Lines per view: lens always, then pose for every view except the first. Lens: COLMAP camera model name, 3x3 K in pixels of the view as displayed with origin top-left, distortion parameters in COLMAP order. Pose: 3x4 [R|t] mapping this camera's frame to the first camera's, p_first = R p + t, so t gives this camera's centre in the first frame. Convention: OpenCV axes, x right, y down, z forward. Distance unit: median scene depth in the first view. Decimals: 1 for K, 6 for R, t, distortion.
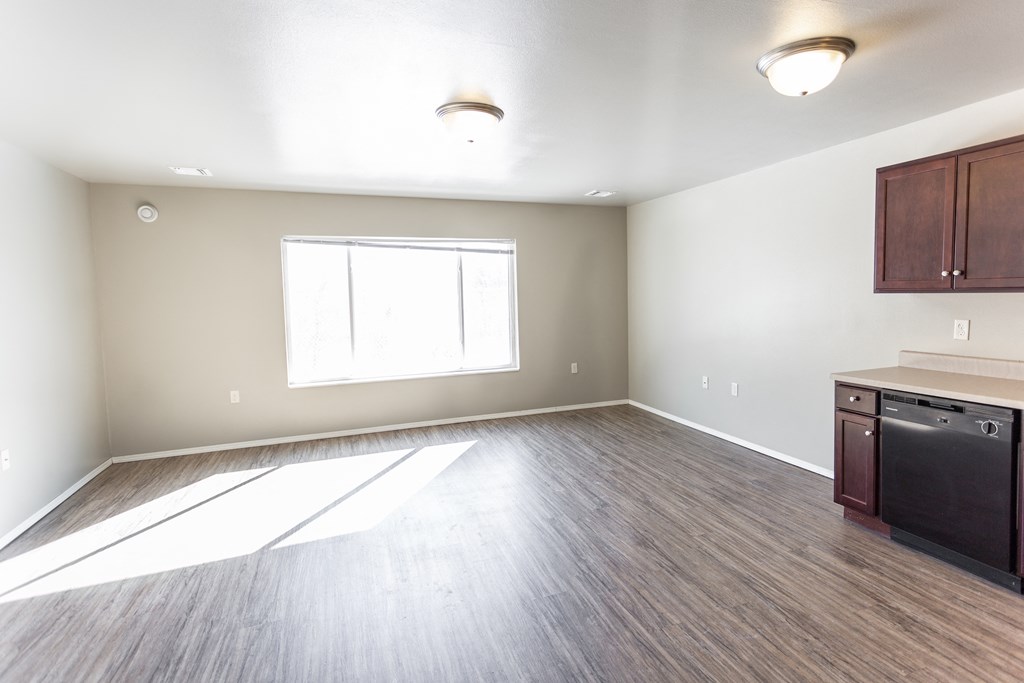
lens RADIAL K [[531.2, 0, 547.1], [0, 531.2, 328.6], [0, 0, 1]] dist [0.001982, 0.000761]
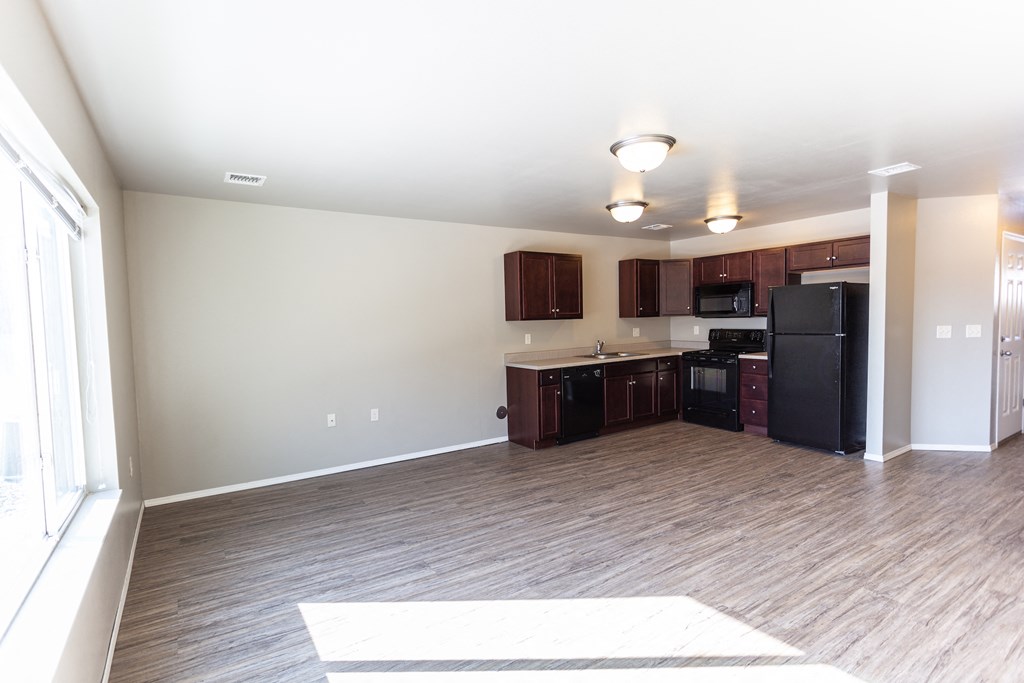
lens RADIAL K [[492.6, 0, 506.7], [0, 492.6, 344.5], [0, 0, 1]] dist [0.002707, 0.001003]
pose [[-0.186263, -0.026908, 0.982131, -0.880619], [0.098566, 0.994070, 0.045928, -0.060556], [-0.977543, 0.105359, -0.182506, 1.202282]]
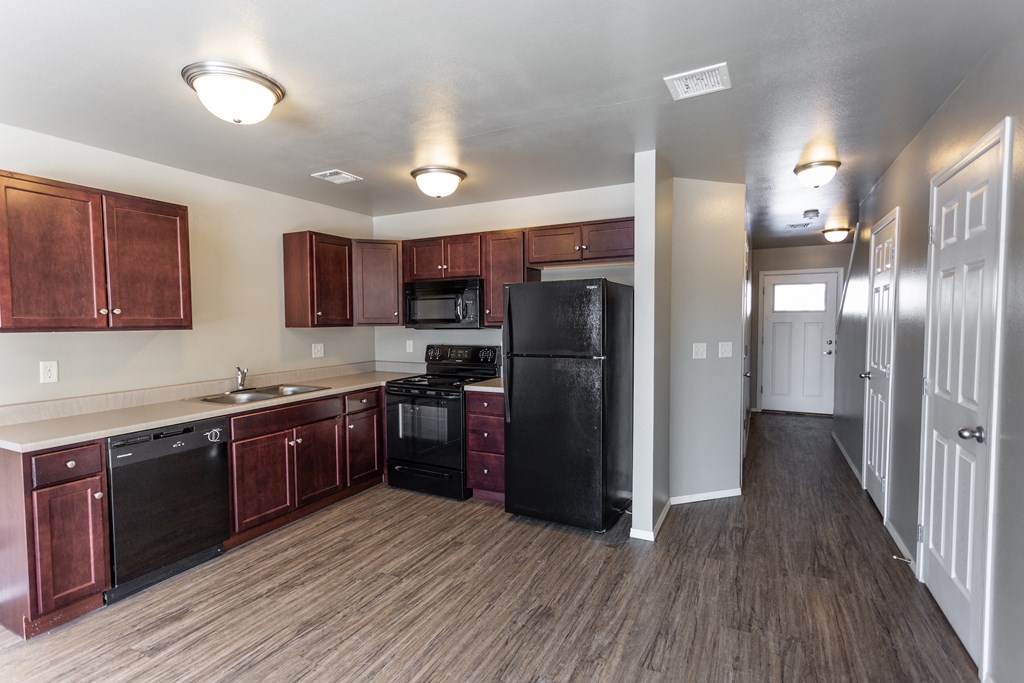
lens RADIAL K [[492.6, 0, 506.7], [0, 492.6, 344.5], [0, 0, 1]] dist [0.002707, 0.001003]
pose [[-0.648741, -0.009403, 0.760951, -0.338959], [0.076371, 0.994071, 0.077394, -0.043637], [-0.757167, 0.108323, -0.644177, 0.799481]]
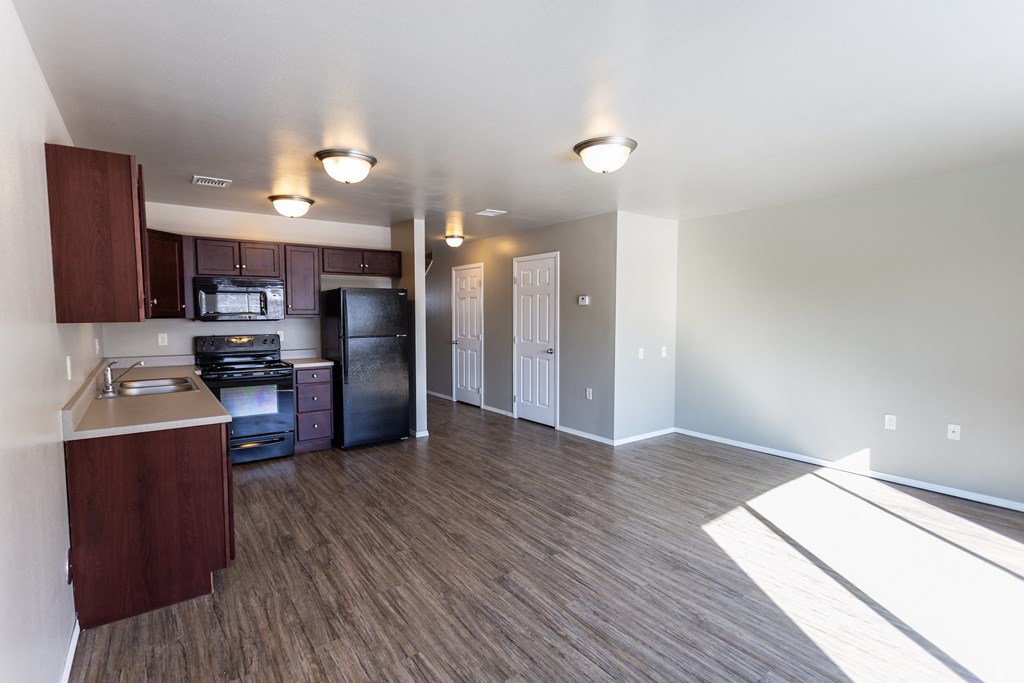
lens RADIAL K [[492.6, 0, 506.7], [0, 492.6, 344.5], [0, 0, 1]] dist [0.002707, 0.001003]
pose [[-0.972789, 0.040325, -0.228158, 0.244629], [0.008828, 0.990473, 0.137422, -0.114957], [0.231526, 0.131669, -0.963877, 1.605625]]
